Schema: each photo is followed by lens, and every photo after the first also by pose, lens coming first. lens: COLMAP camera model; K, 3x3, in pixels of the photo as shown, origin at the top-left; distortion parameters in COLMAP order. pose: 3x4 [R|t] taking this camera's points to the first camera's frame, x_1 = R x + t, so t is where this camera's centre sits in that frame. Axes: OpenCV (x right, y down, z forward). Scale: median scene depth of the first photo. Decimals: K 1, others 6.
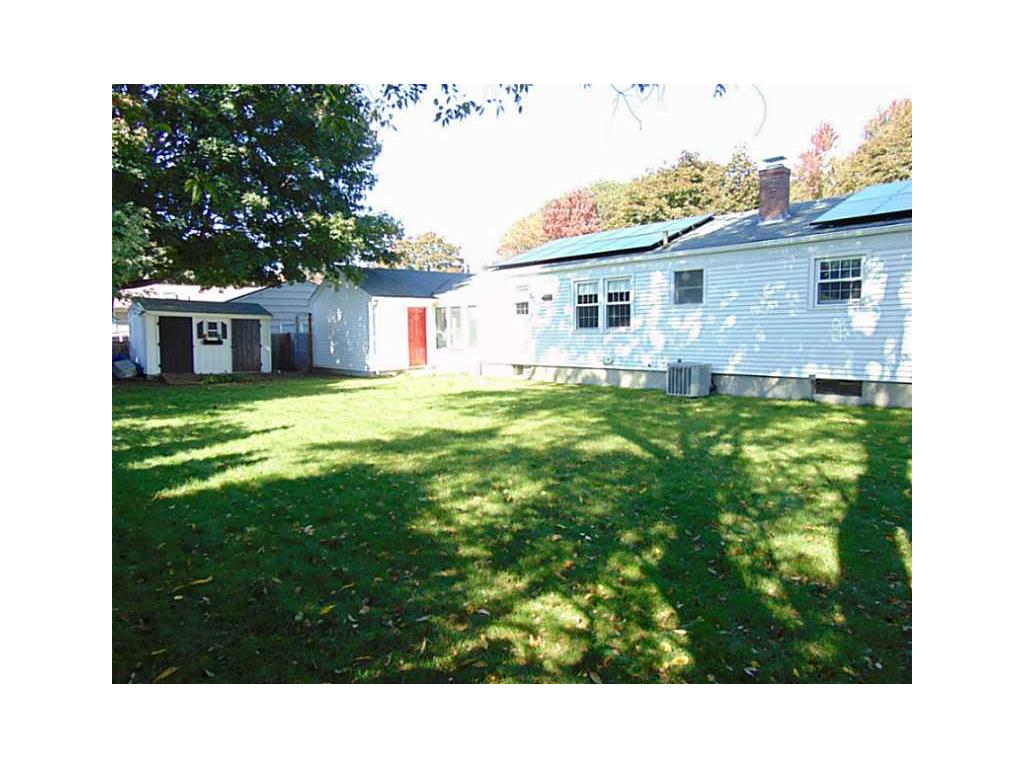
lens RADIAL K [[604.2, 0, 512.0], [0, 604.2, 384.0], [0, 0, 1]] dist [0.004592, 0.001708]
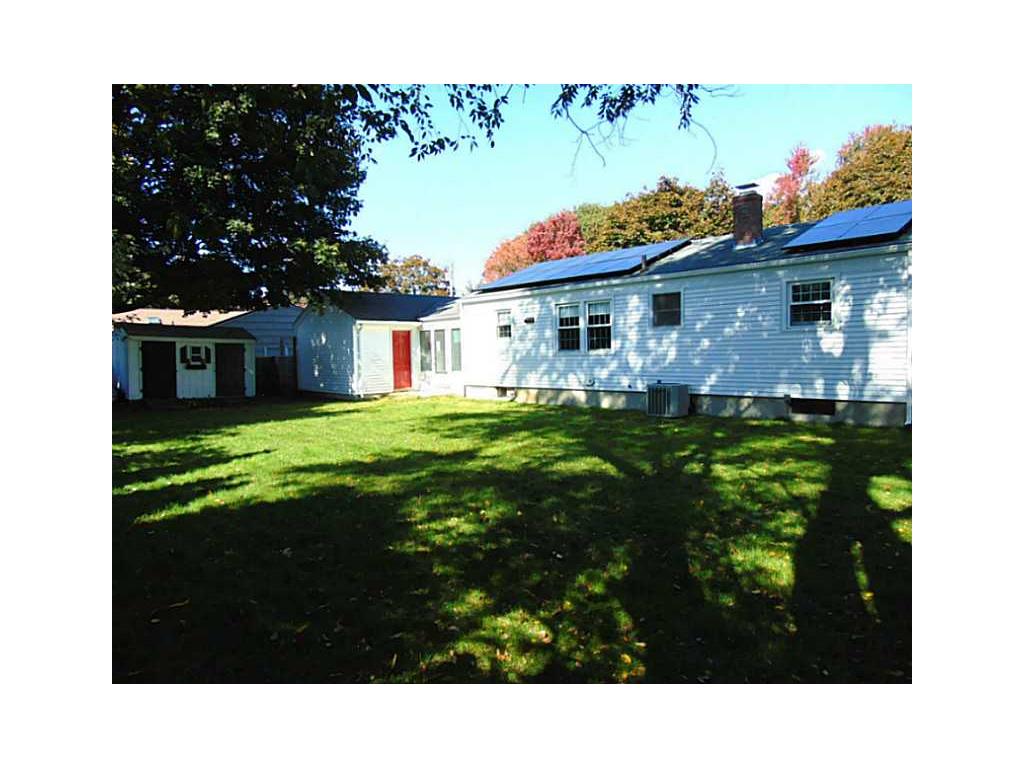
lens RADIAL K [[604.2, 0, 512.0], [0, 604.2, 384.0], [0, 0, 1]] dist [0.004592, 0.001708]
pose [[0.999747, -0.008181, 0.020961, 0.009191], [0.008911, 0.999348, -0.034986, -0.001190], [-0.020661, 0.035164, 0.999168, -0.013844]]
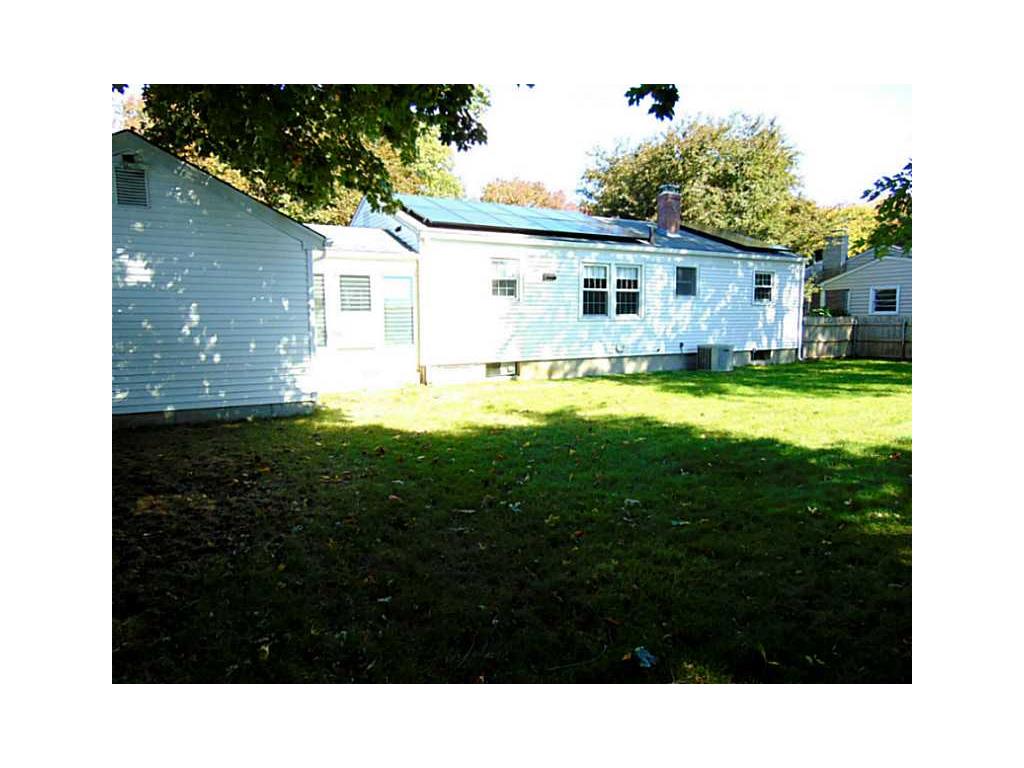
lens RADIAL K [[604.2, 0, 512.0], [0, 604.2, 384.0], [0, 0, 1]] dist [0.004592, 0.001708]
pose [[0.225951, -0.091926, 0.969792, -1.056455], [0.086862, 0.993473, 0.073933, -0.087317], [-0.970258, 0.067532, 0.232461, 1.194346]]
